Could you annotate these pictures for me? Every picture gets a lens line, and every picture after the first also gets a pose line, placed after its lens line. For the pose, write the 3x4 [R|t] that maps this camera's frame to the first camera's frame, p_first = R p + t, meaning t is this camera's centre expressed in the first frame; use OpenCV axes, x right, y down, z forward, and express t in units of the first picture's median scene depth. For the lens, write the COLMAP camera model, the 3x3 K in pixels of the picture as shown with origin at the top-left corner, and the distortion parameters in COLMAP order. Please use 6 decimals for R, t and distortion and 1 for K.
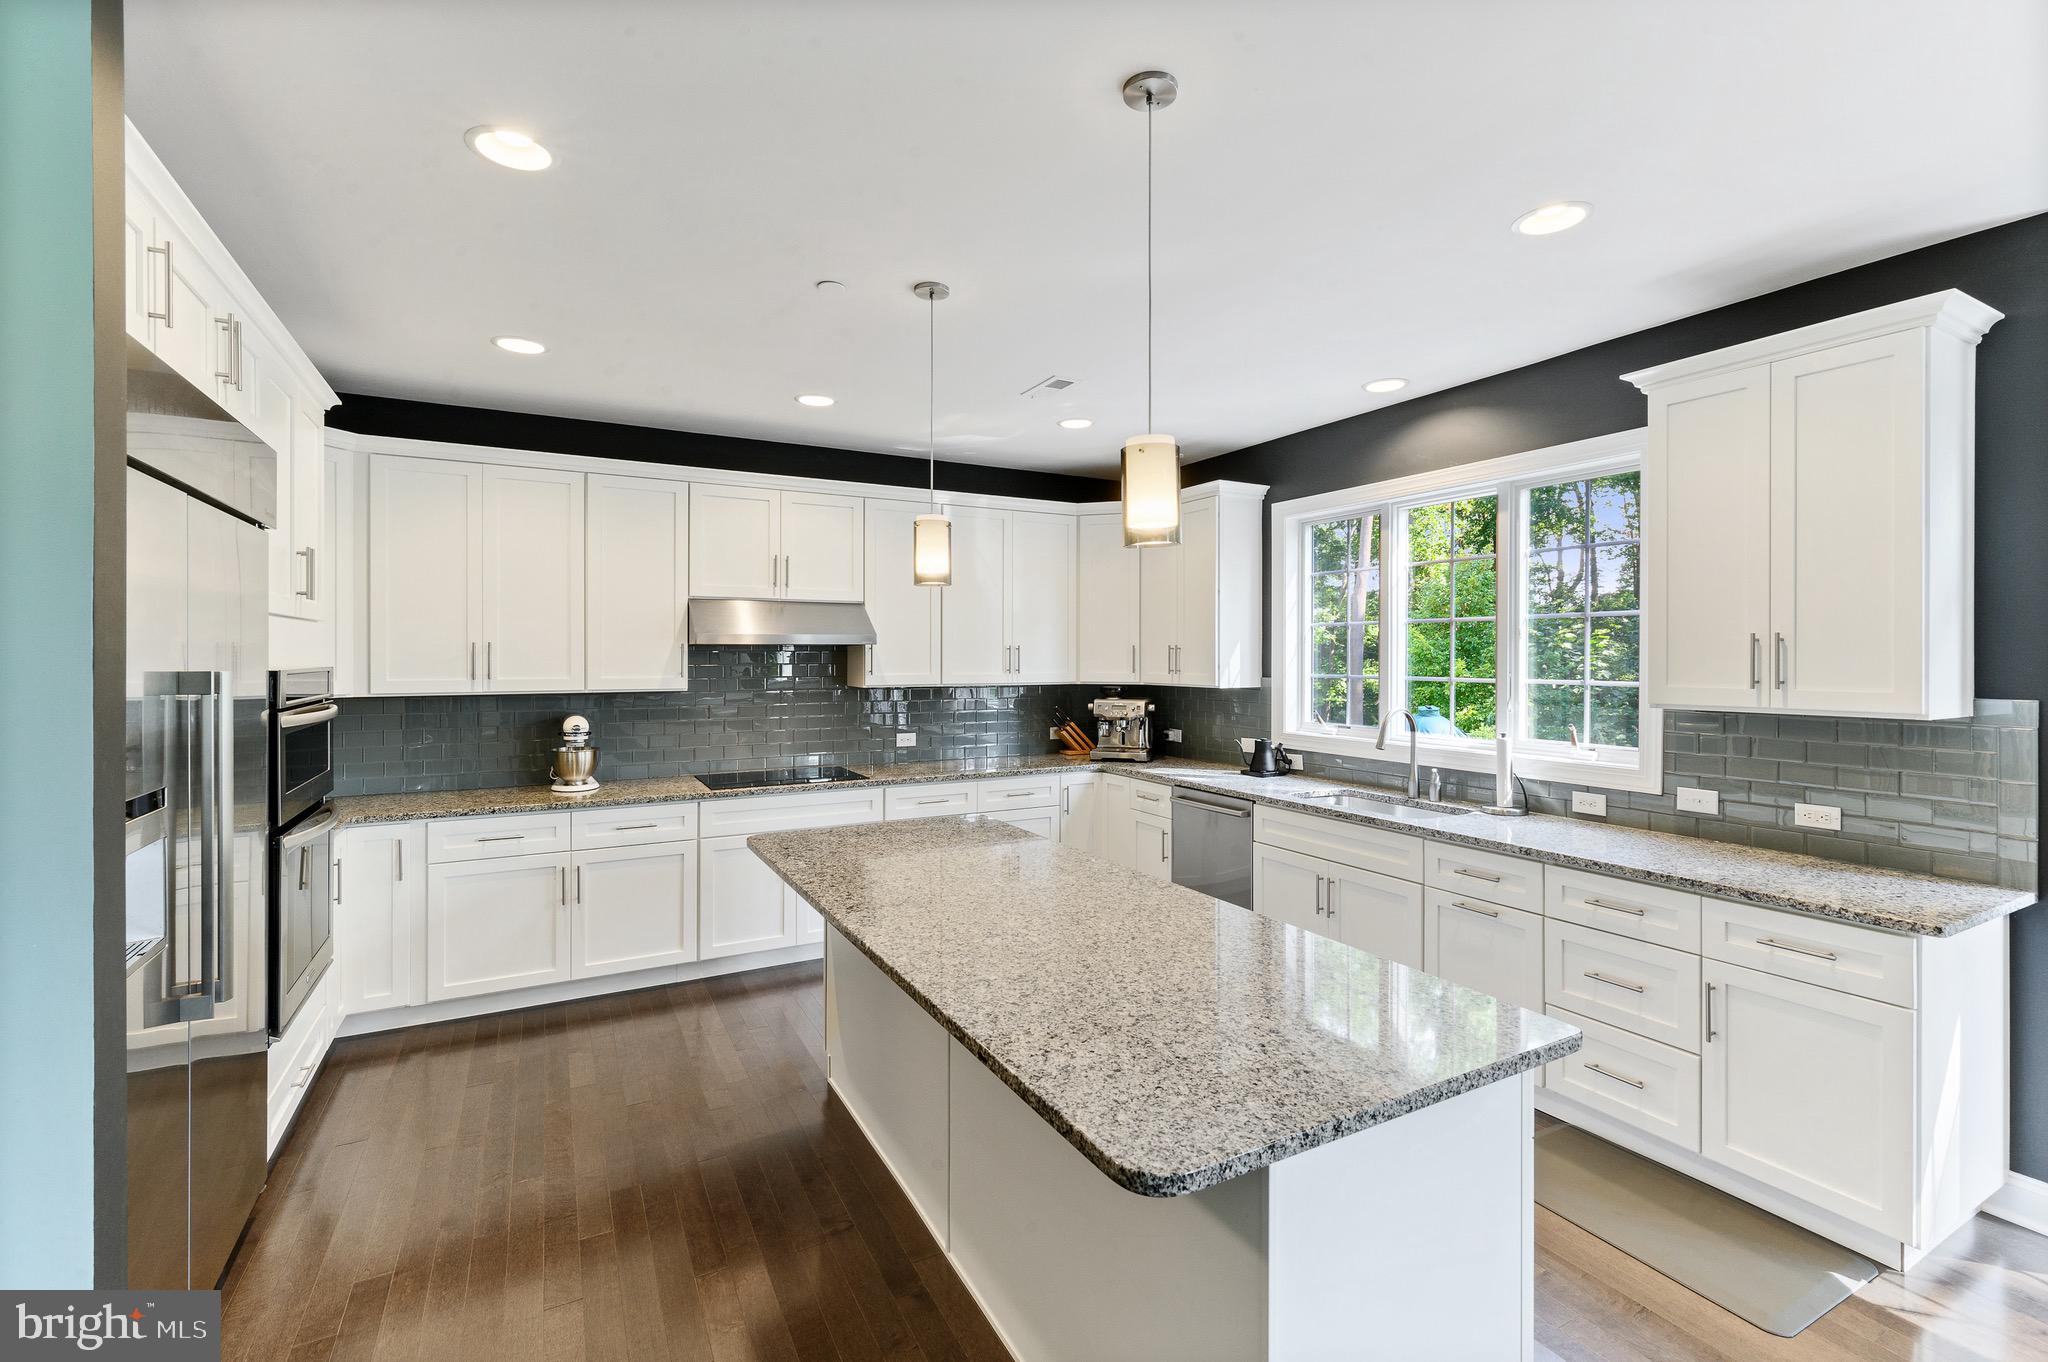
lens RADIAL K [[879.9, 0, 1011.1], [0, 879.9, 659.5], [0, 0, 1]] dist [0.001367, -0.000509]
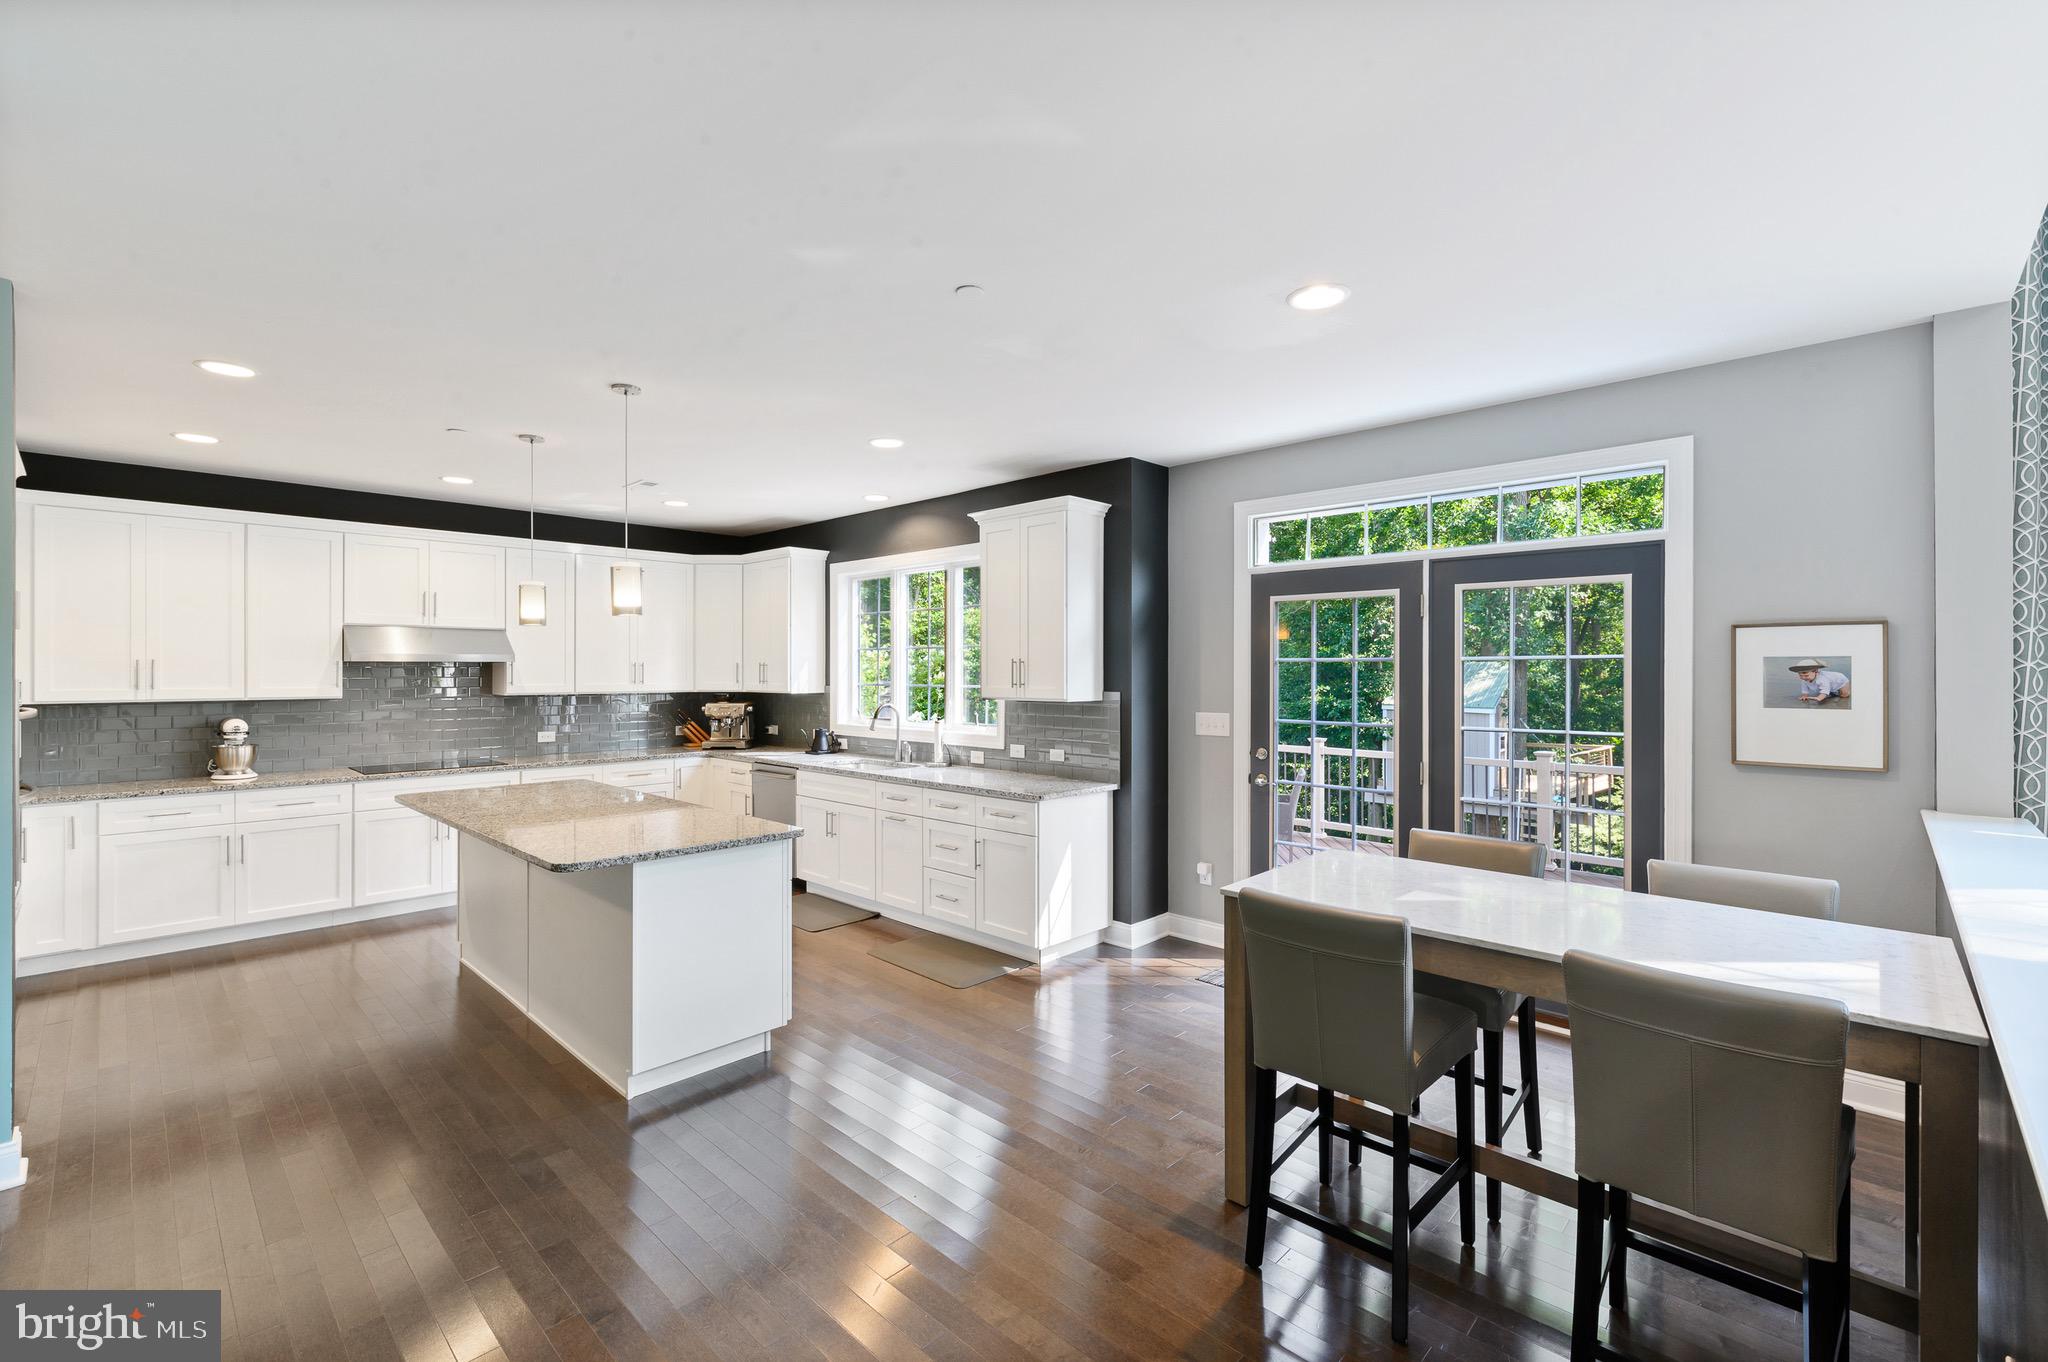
lens RADIAL K [[879.9, 0, 1024.6], [0, 879.9, 675.0], [0, 0, 1]] dist [0.001367, -0.000509]
pose [[0.950211, -0.001381, 0.311604, 0.179037], [0.001305, 0.999999, 0.000455, 0.003239], [-0.311605, -0.000026, 0.950212, -0.535980]]
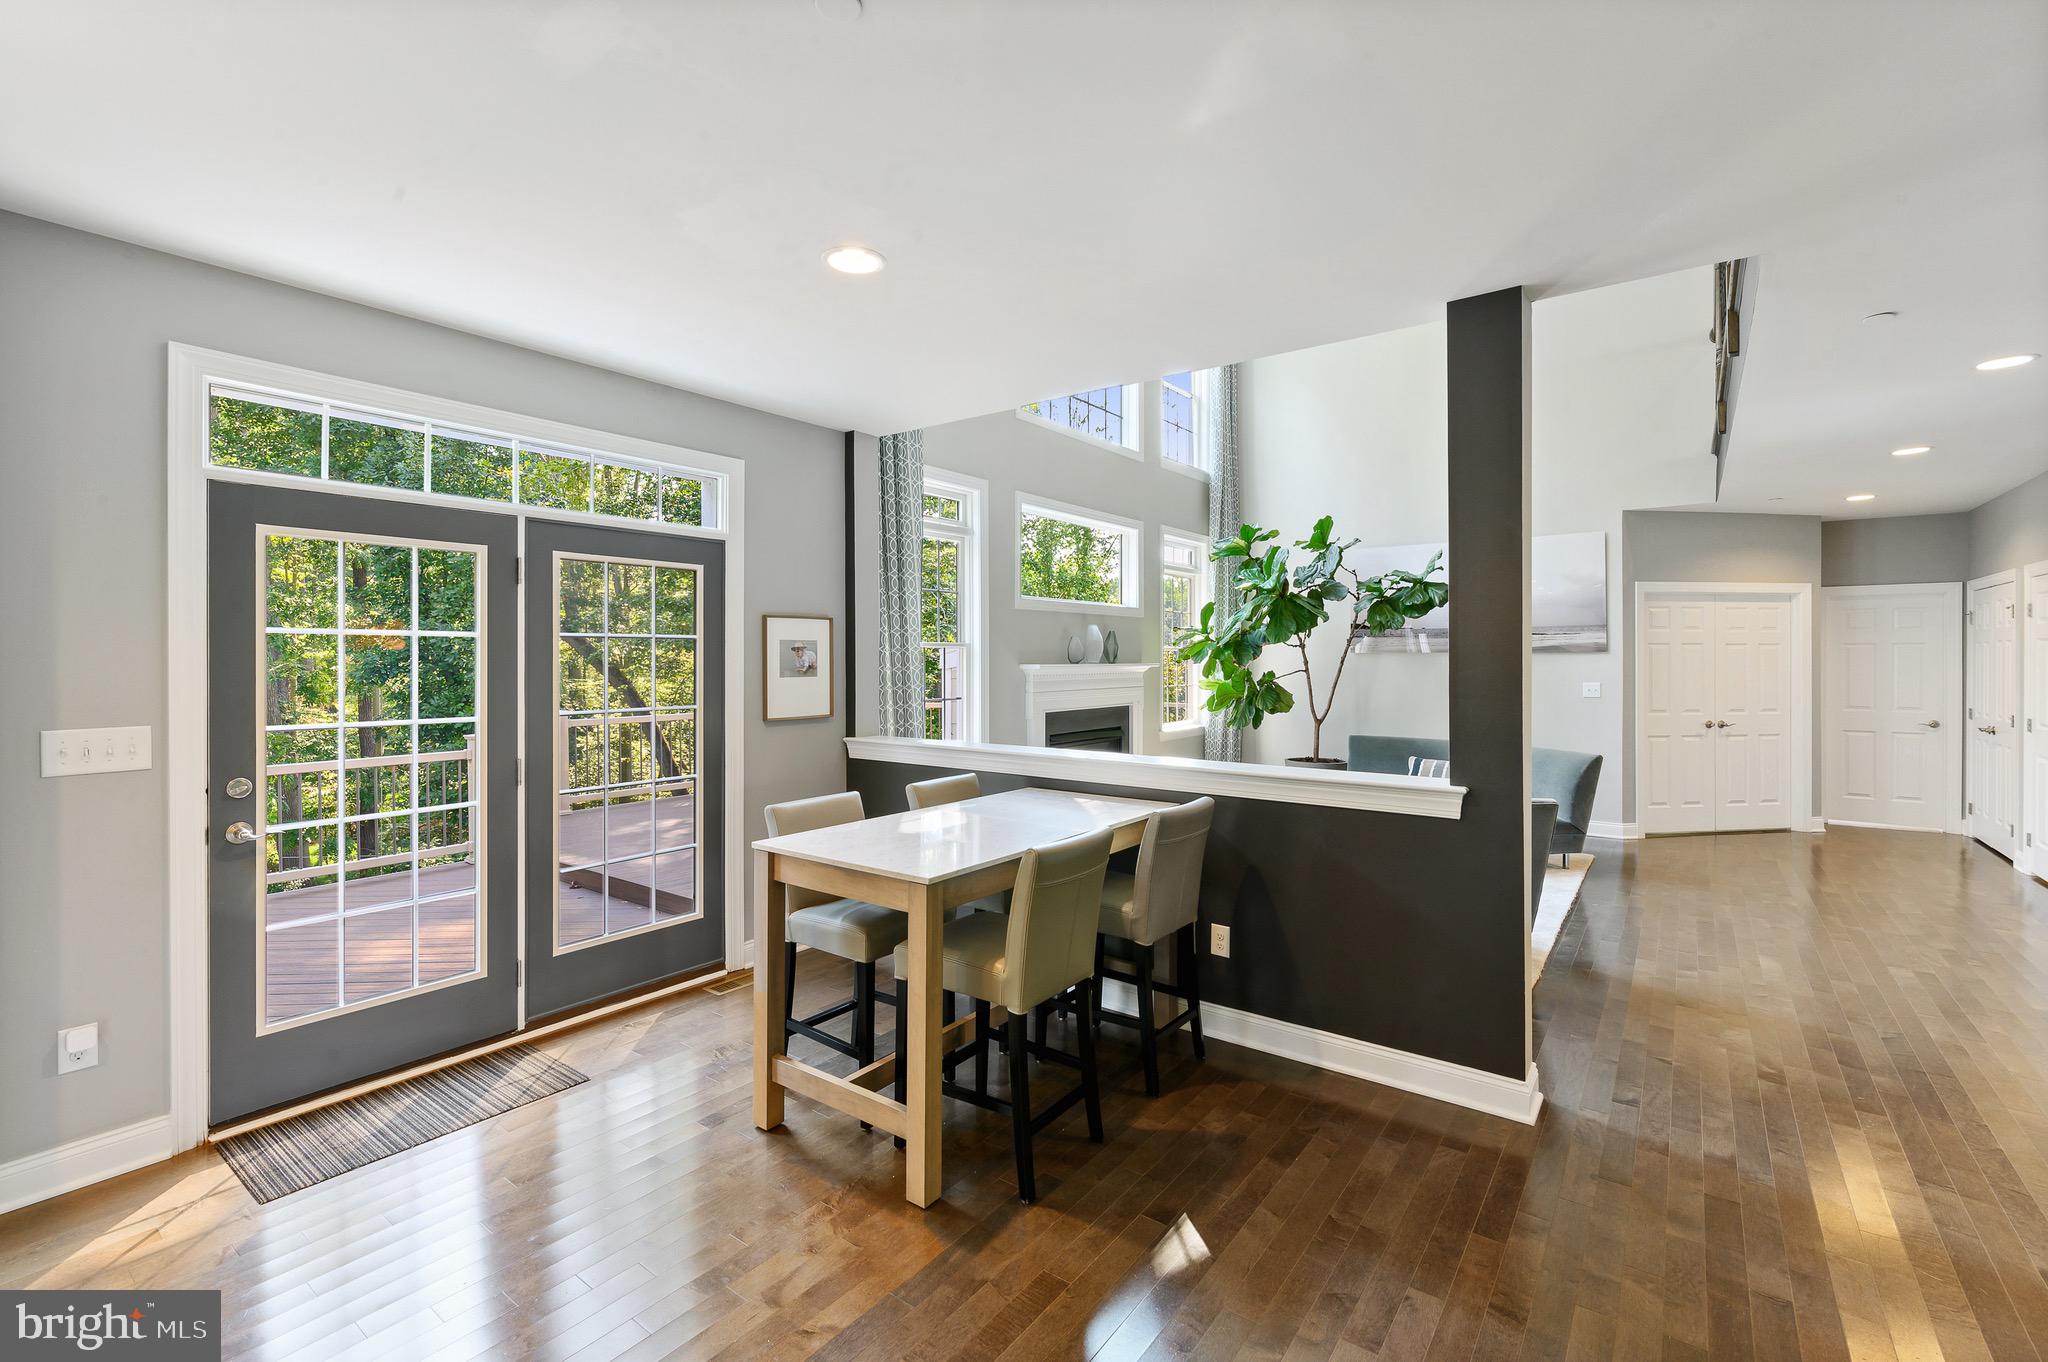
lens RADIAL K [[879.9, 0, 1036.5], [0, 879.9, 659.3], [0, 0, 1]] dist [0.001367, -0.000509]
pose [[-0.428929, 0.000044, 0.903338, -0.049415], [0.007800, 0.999963, 0.003654, 0.010438], [-0.903304, 0.008613, -0.428914, 0.206283]]
